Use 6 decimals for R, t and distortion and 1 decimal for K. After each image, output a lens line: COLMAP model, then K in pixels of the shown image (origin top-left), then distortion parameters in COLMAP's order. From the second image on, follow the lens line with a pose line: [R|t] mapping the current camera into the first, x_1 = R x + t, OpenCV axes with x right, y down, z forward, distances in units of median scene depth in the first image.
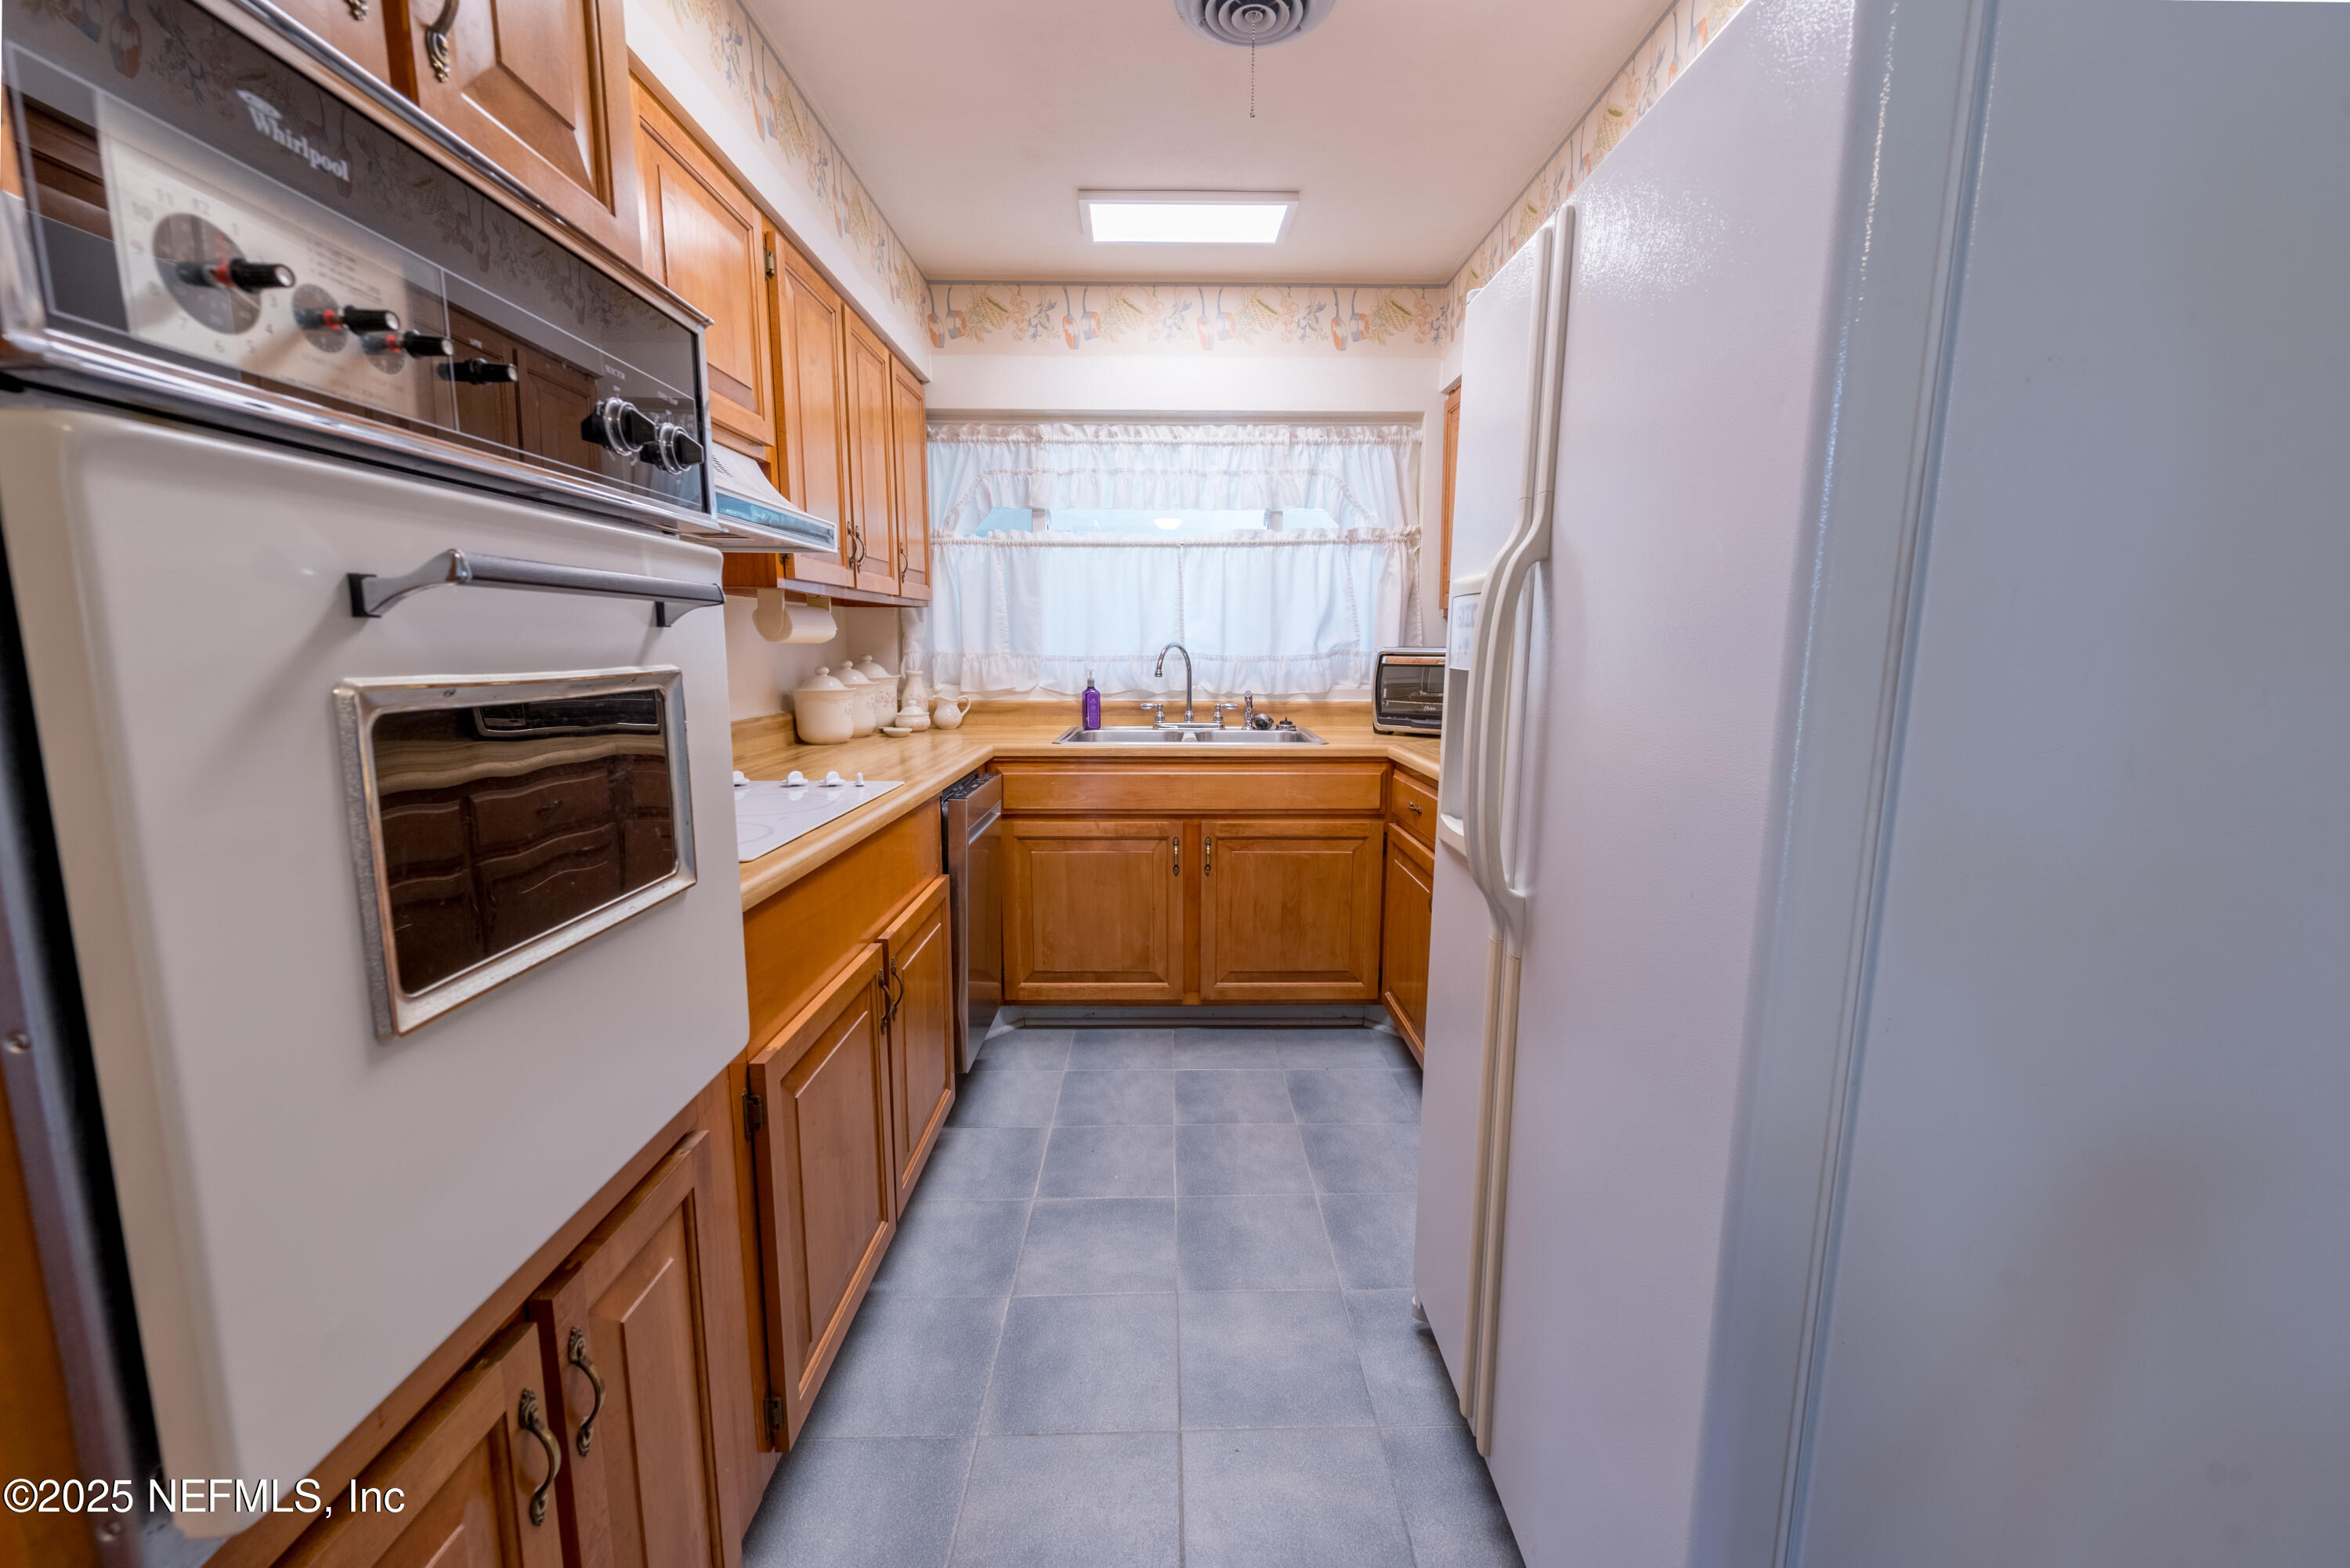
lens RADIAL K [[940.3, 0, 1177.9], [0, 940.3, 787.6], [0, 0, 1]] dist [-0.000560, 0.000535]
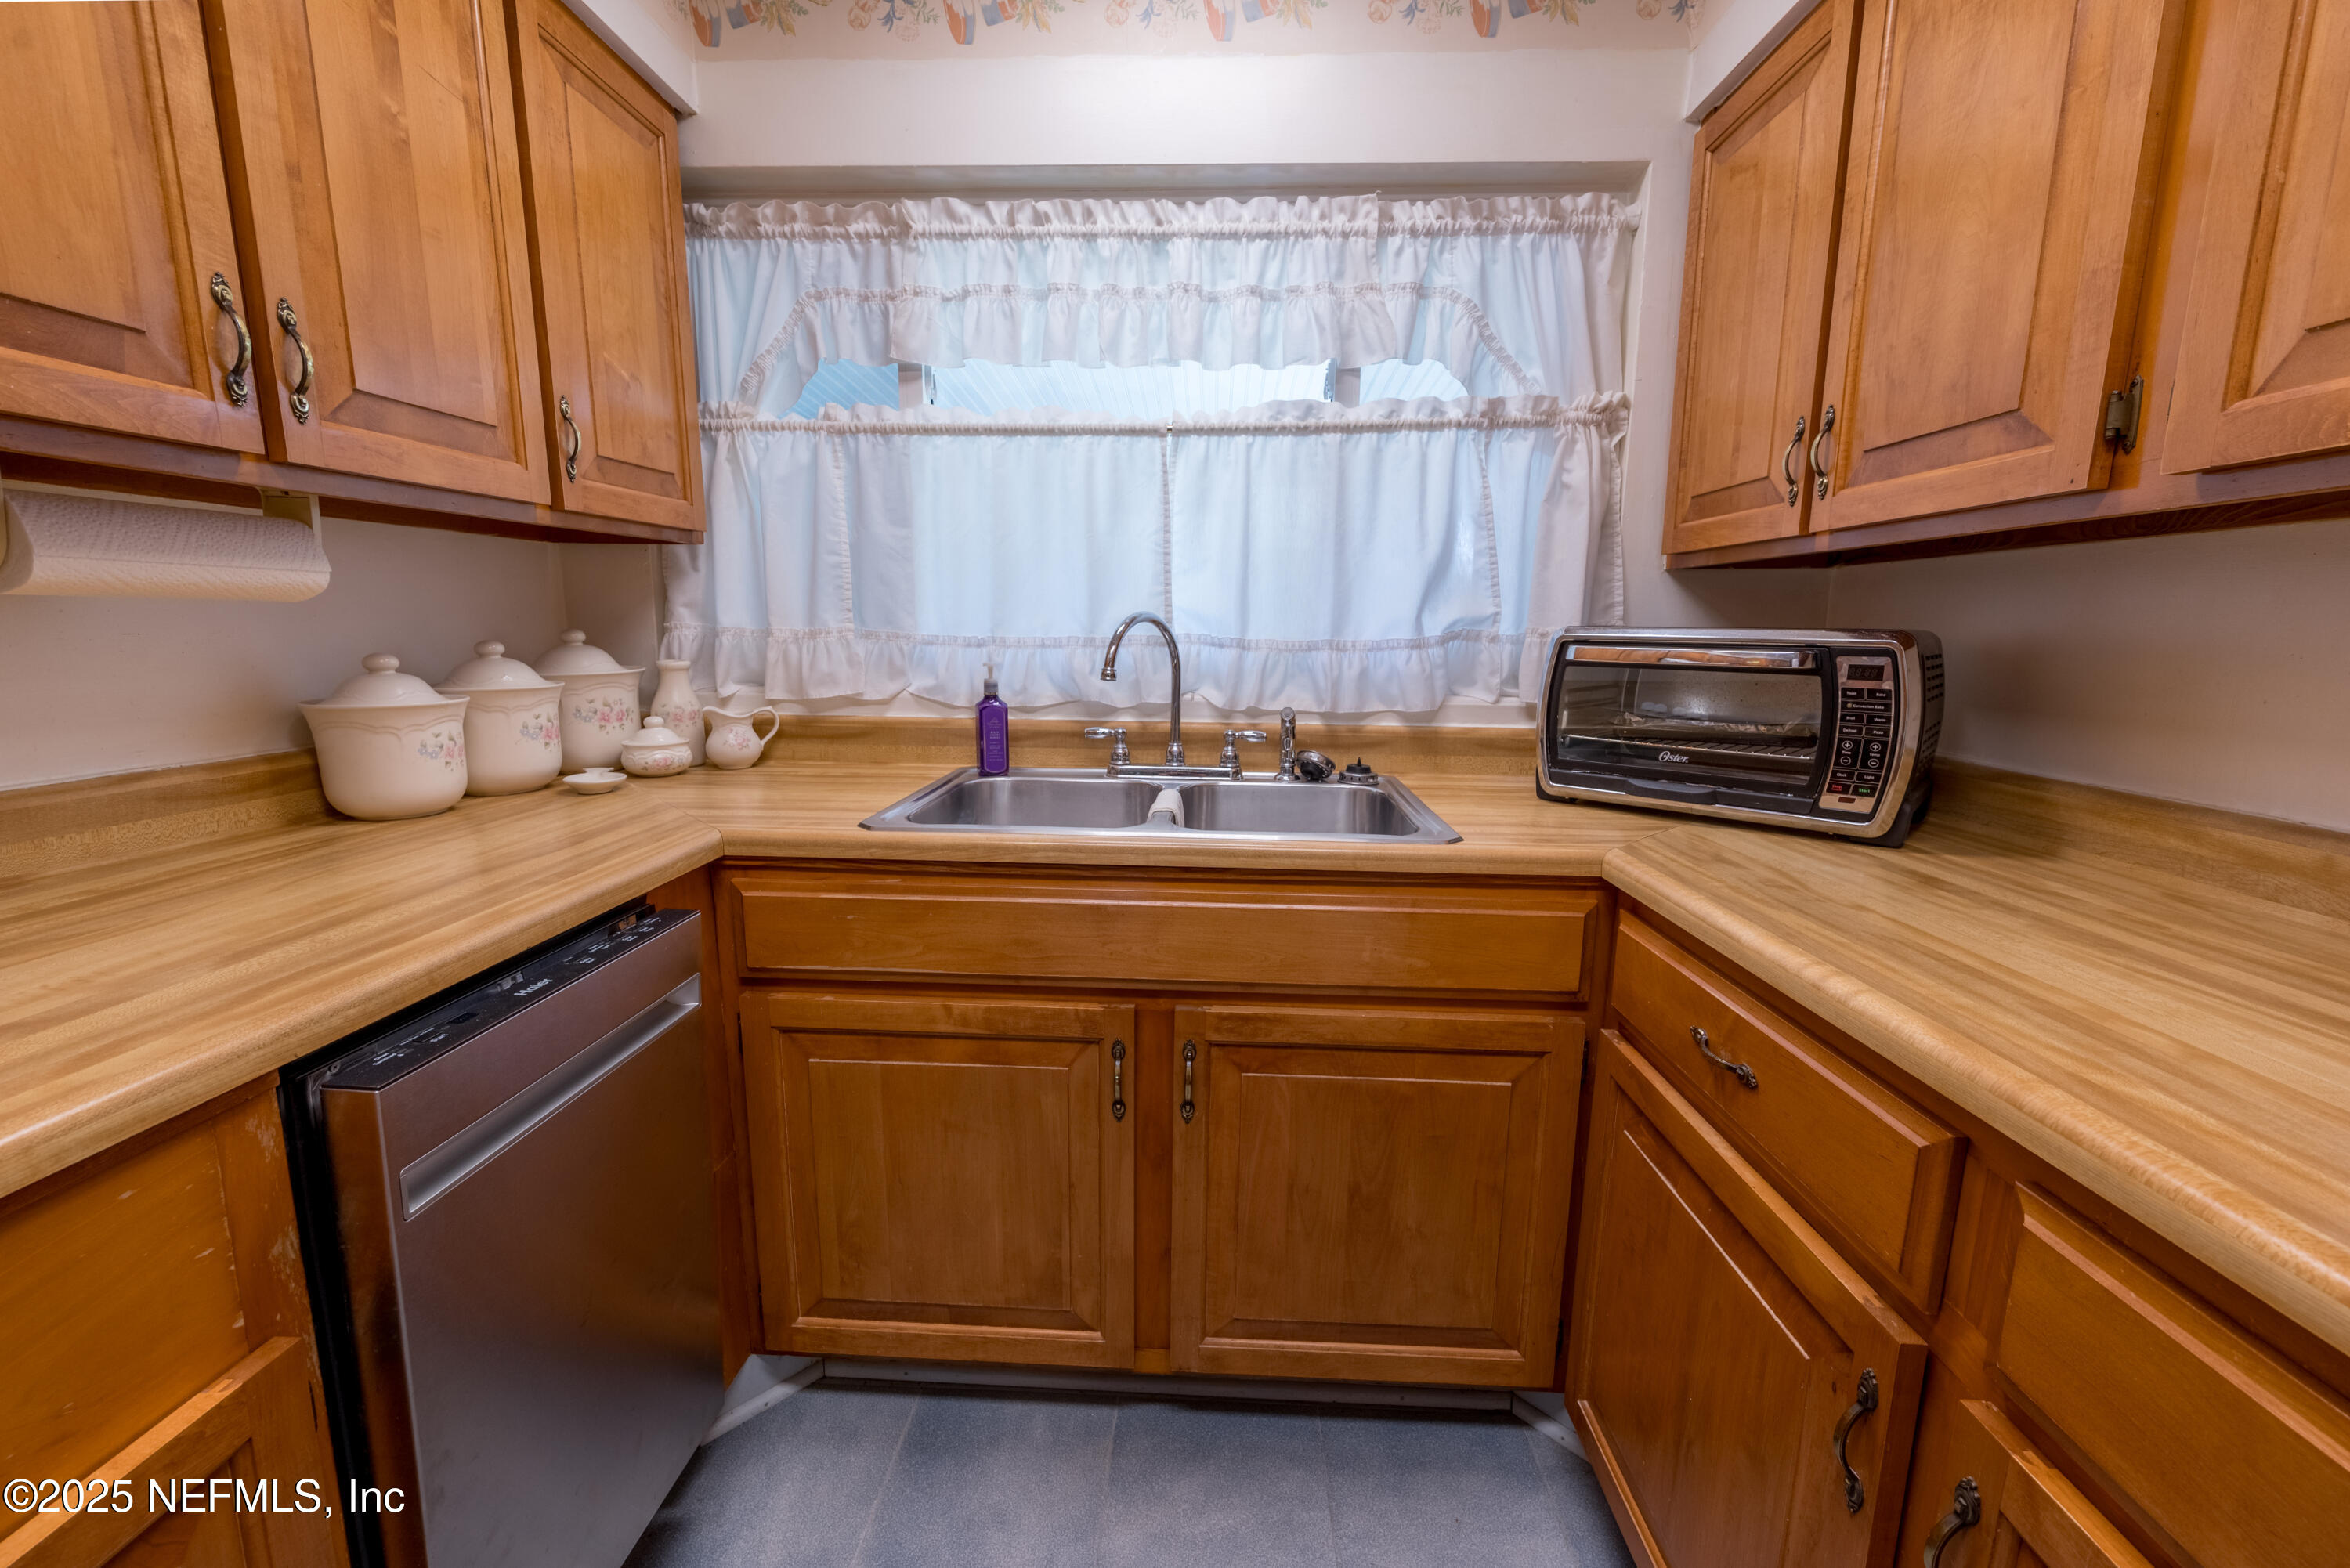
lens RADIAL K [[940.3, 0, 1171.4], [0, 940.3, 782.3], [0, 0, 1]] dist [-0.000560, 0.000535]
pose [[0.998300, 0.020057, -0.054722, 0.039155], [-0.019067, 0.999646, 0.018540, -0.069113], [0.055075, -0.017465, 0.998329, 0.469101]]
